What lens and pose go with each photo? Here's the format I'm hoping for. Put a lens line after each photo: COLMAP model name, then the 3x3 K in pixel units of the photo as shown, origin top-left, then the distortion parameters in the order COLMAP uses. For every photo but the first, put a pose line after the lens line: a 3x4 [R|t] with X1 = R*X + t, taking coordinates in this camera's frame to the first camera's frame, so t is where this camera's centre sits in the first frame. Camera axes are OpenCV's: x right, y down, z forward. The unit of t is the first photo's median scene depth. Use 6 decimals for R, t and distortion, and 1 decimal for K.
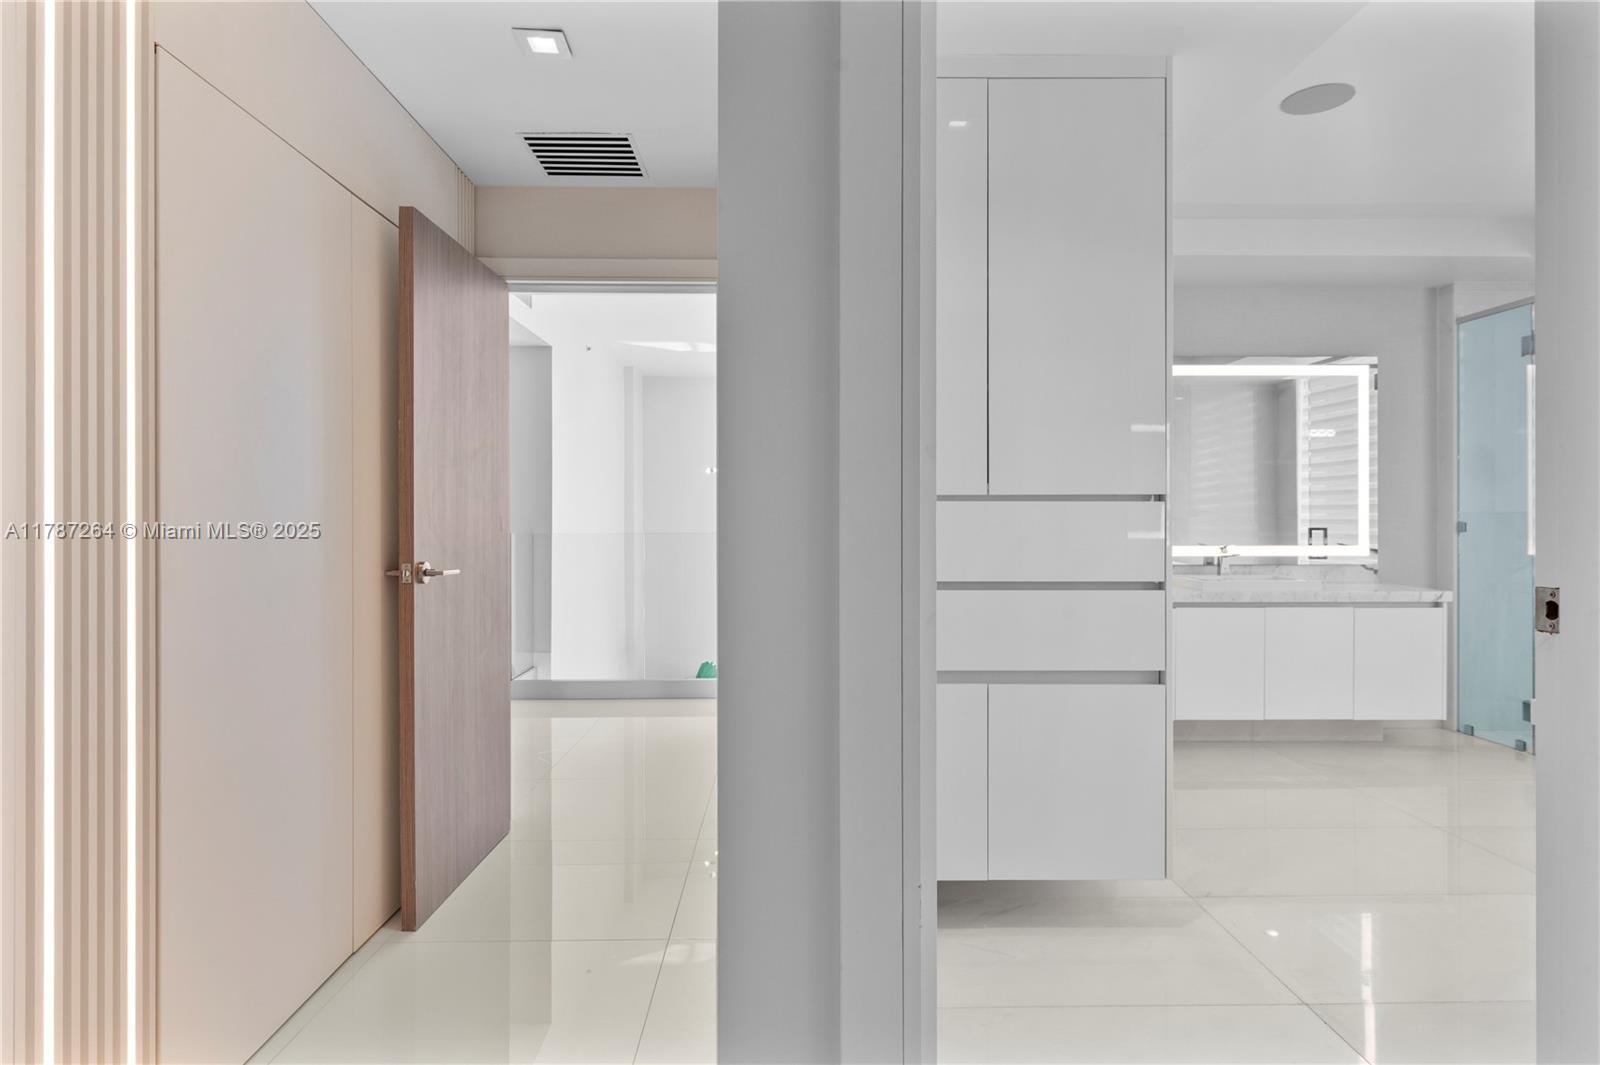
lens RADIAL K [[915.2, 0, 802.3], [0, 915.2, 521.6], [0, 0, 1]] dist [0.009614, 0.001123]
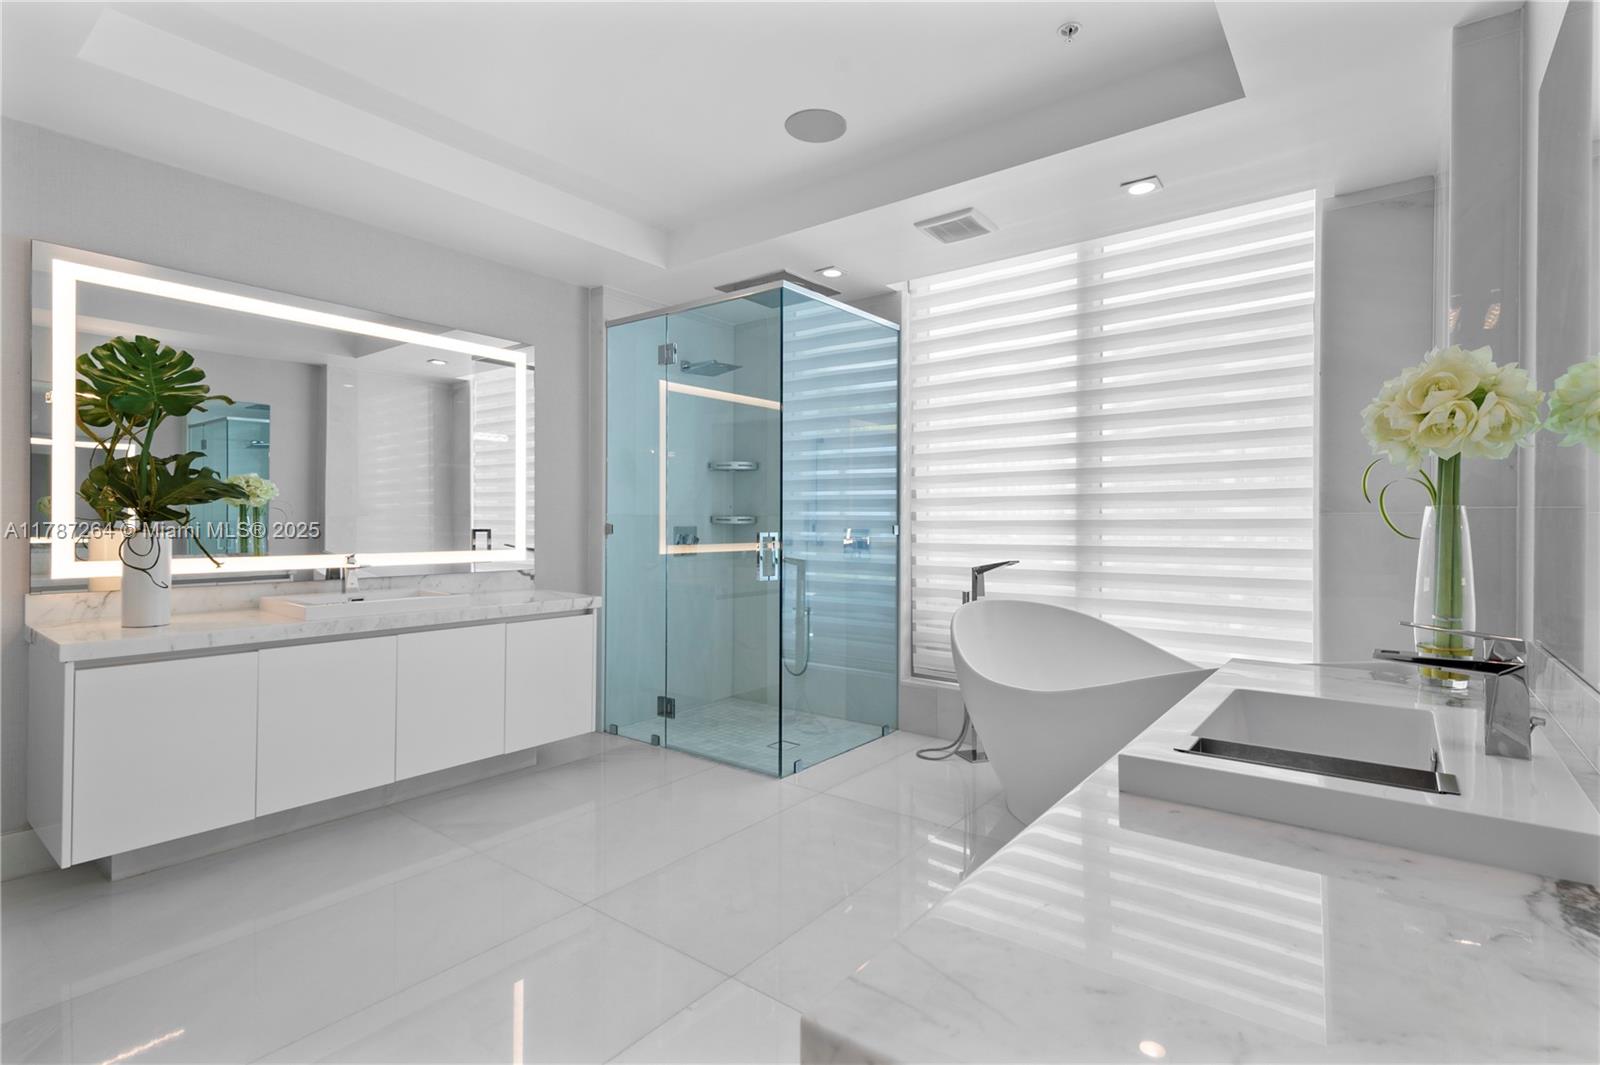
lens RADIAL K [[753.7, 0, 803.7], [0, 753.7, 524.5], [0, 0, 1]] dist [0.001515, 0.000732]
pose [[0.634251, 0.002969, 0.773121, 0.213310], [-0.005076, 0.999987, 0.000324, -0.000259], [-0.773111, -0.004130, 0.634258, 0.310873]]
